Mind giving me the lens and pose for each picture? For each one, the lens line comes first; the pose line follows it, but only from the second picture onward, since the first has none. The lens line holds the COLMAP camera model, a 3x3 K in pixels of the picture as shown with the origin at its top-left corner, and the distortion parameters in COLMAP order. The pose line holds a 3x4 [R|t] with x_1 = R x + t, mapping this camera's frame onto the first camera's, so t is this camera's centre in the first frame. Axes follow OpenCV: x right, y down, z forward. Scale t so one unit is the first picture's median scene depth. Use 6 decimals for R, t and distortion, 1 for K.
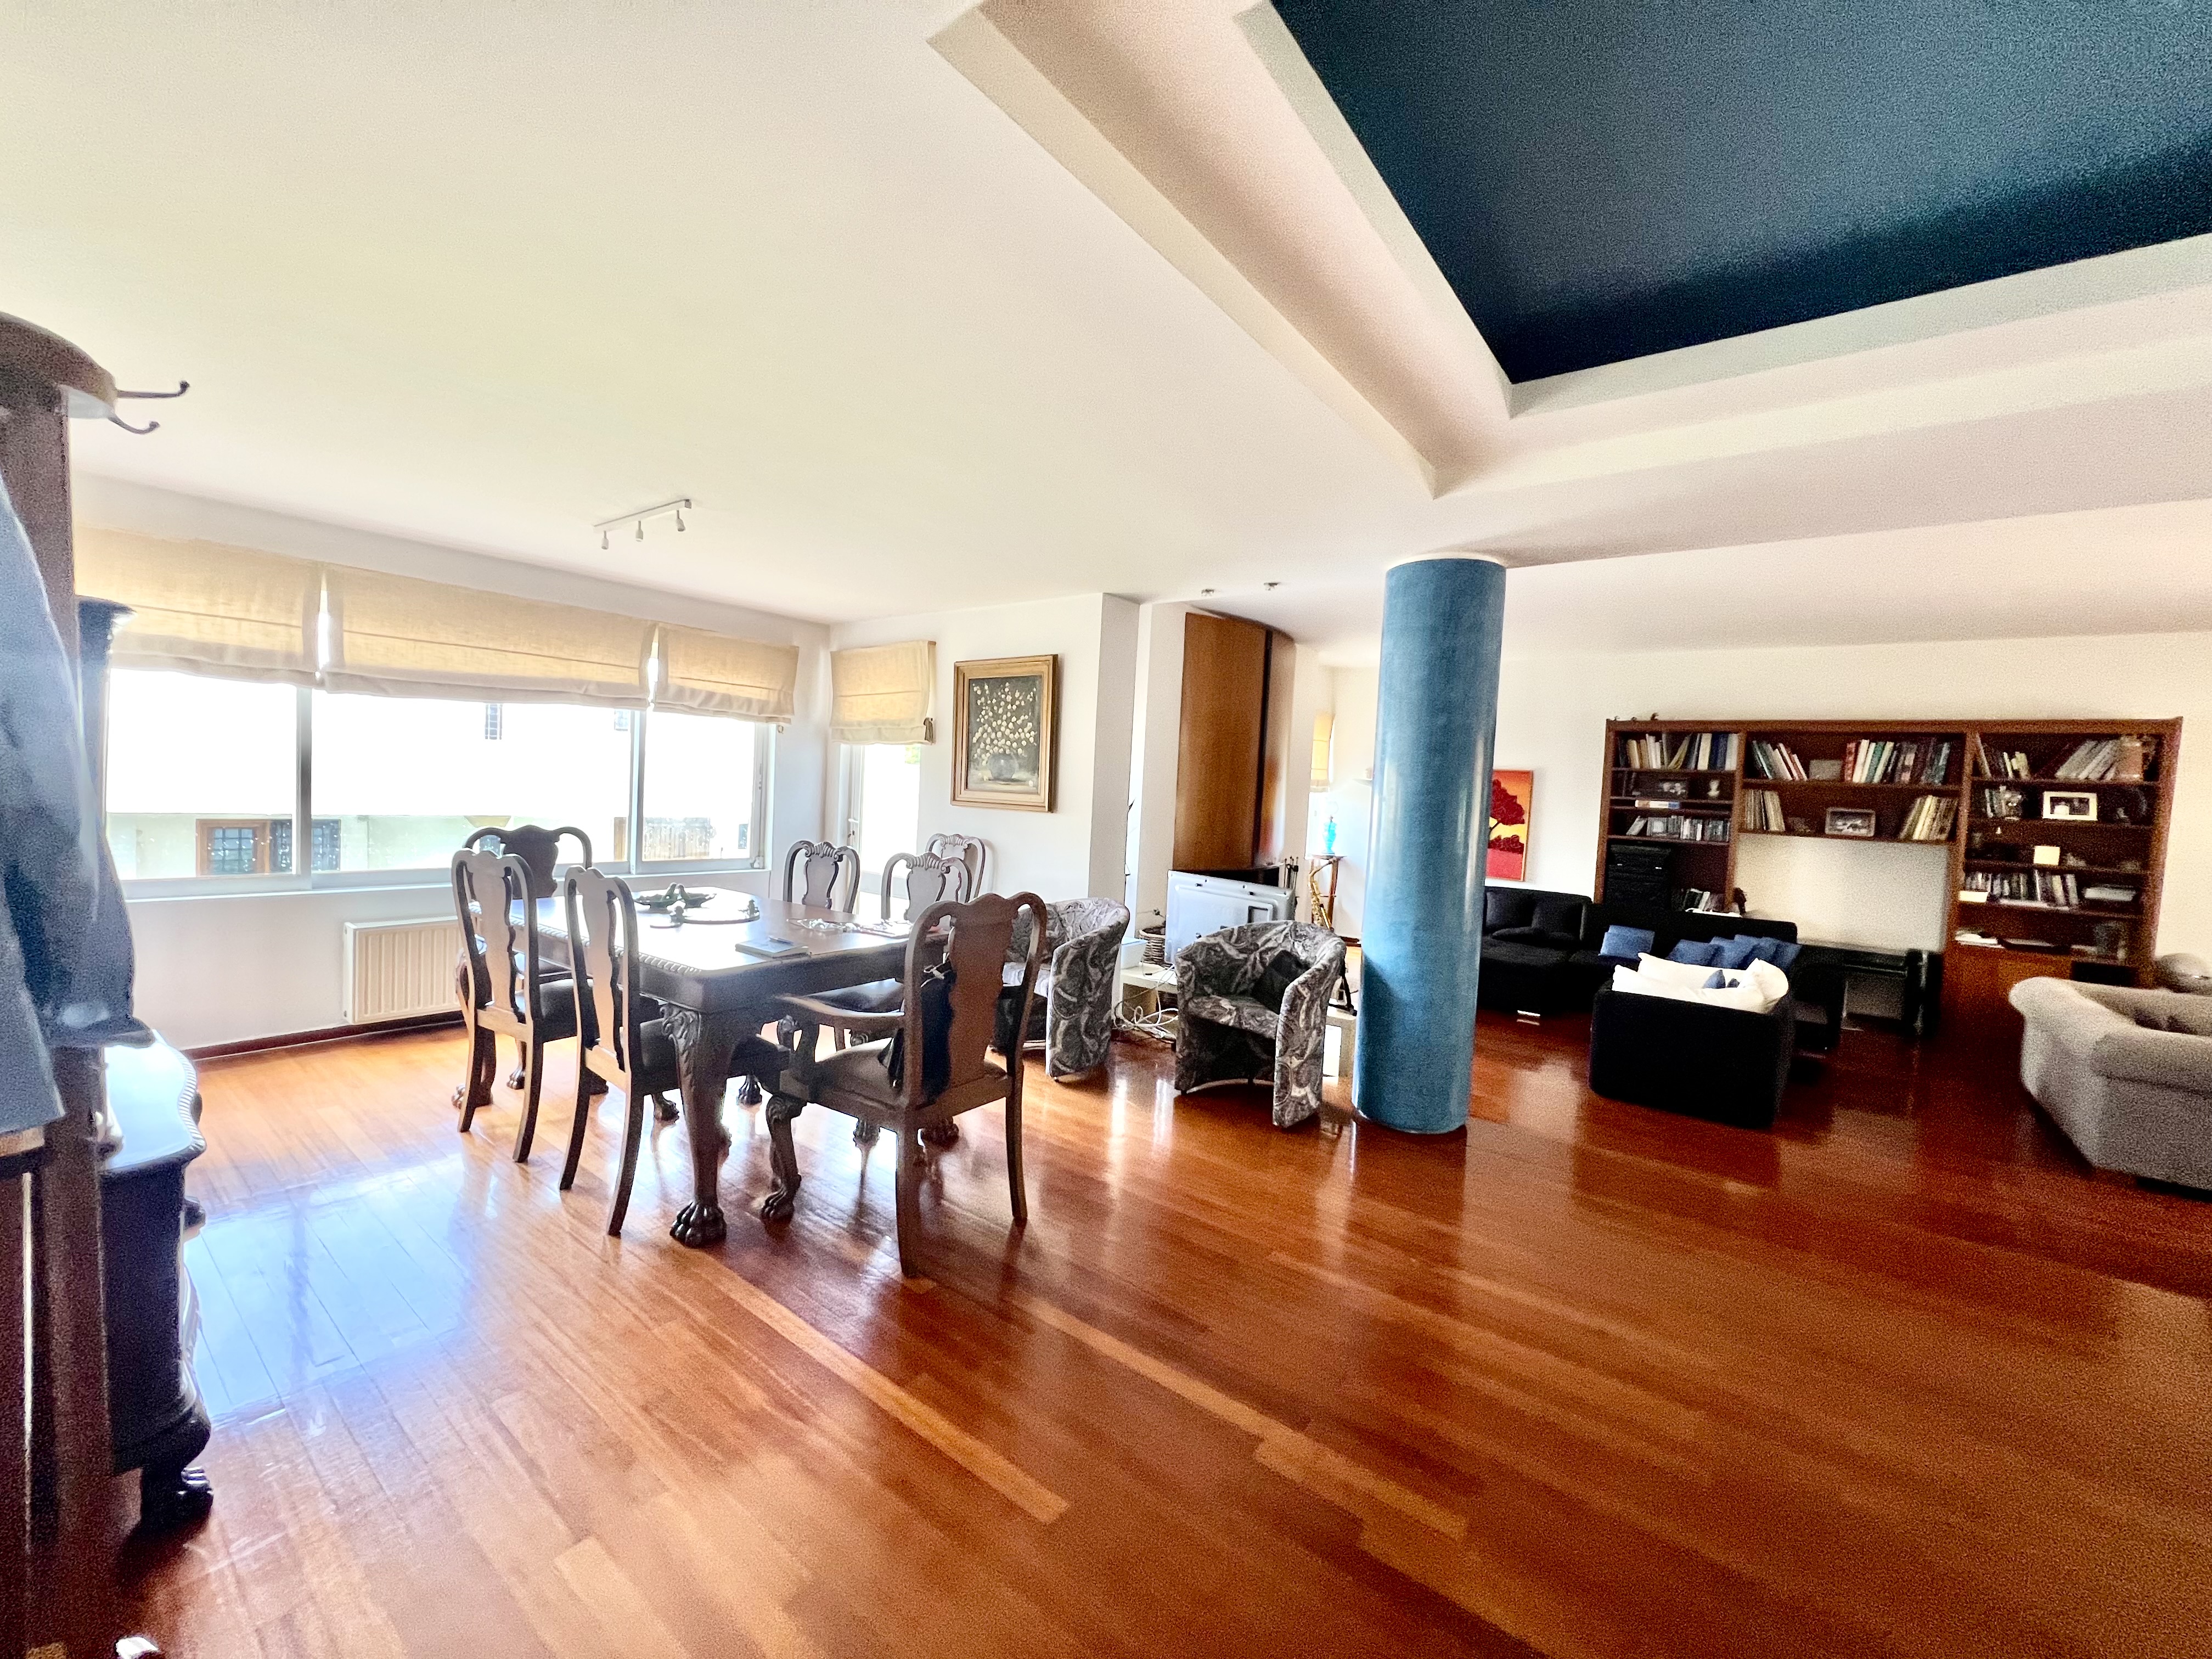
lens RADIAL K [[884.2, 0, 1103.6], [0, 884.2, 824.7], [0, 0, 1]] dist [0.000390, -0.000013]
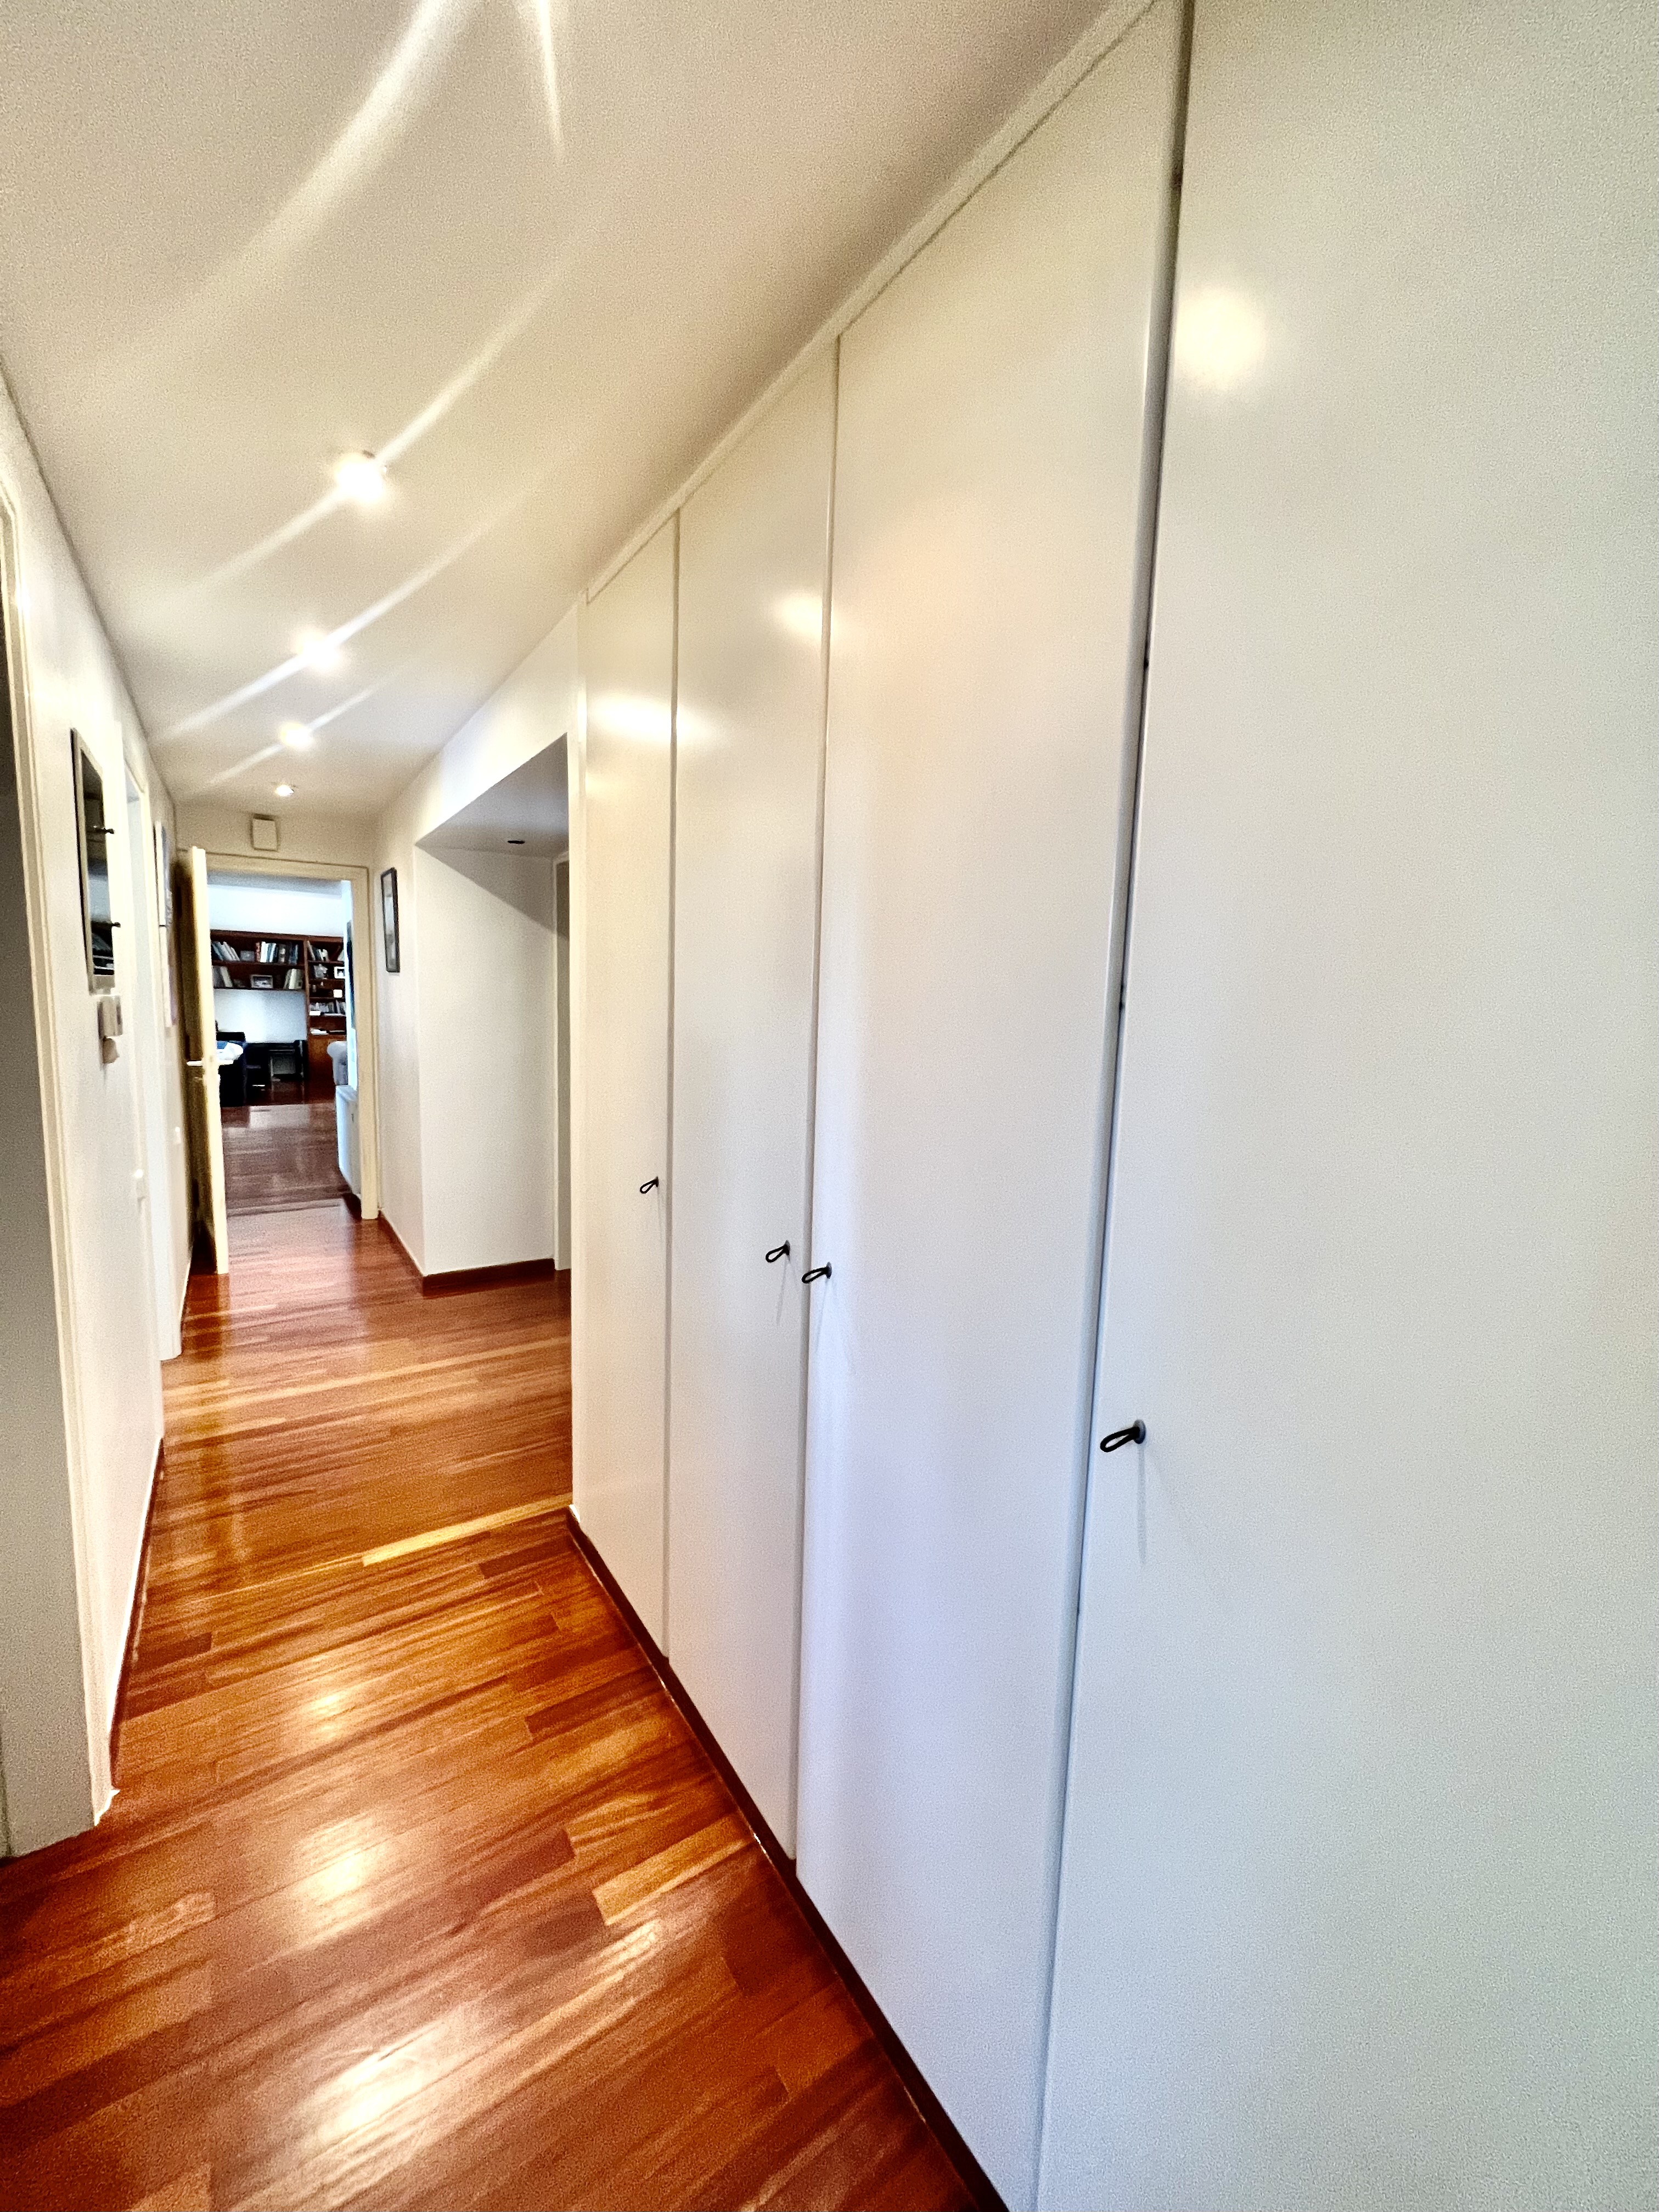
lens RADIAL K [[886.4, 0, 828.9], [0, 886.4, 1099.6], [0, 0, 1]] dist [-0.000465, -0.000012]
pose [[0.323267, -0.143352, 0.935387, -0.737454], [0.041396, 0.989655, 0.137362, 0.042133], [-0.945402, -0.005683, 0.325857, -0.972611]]
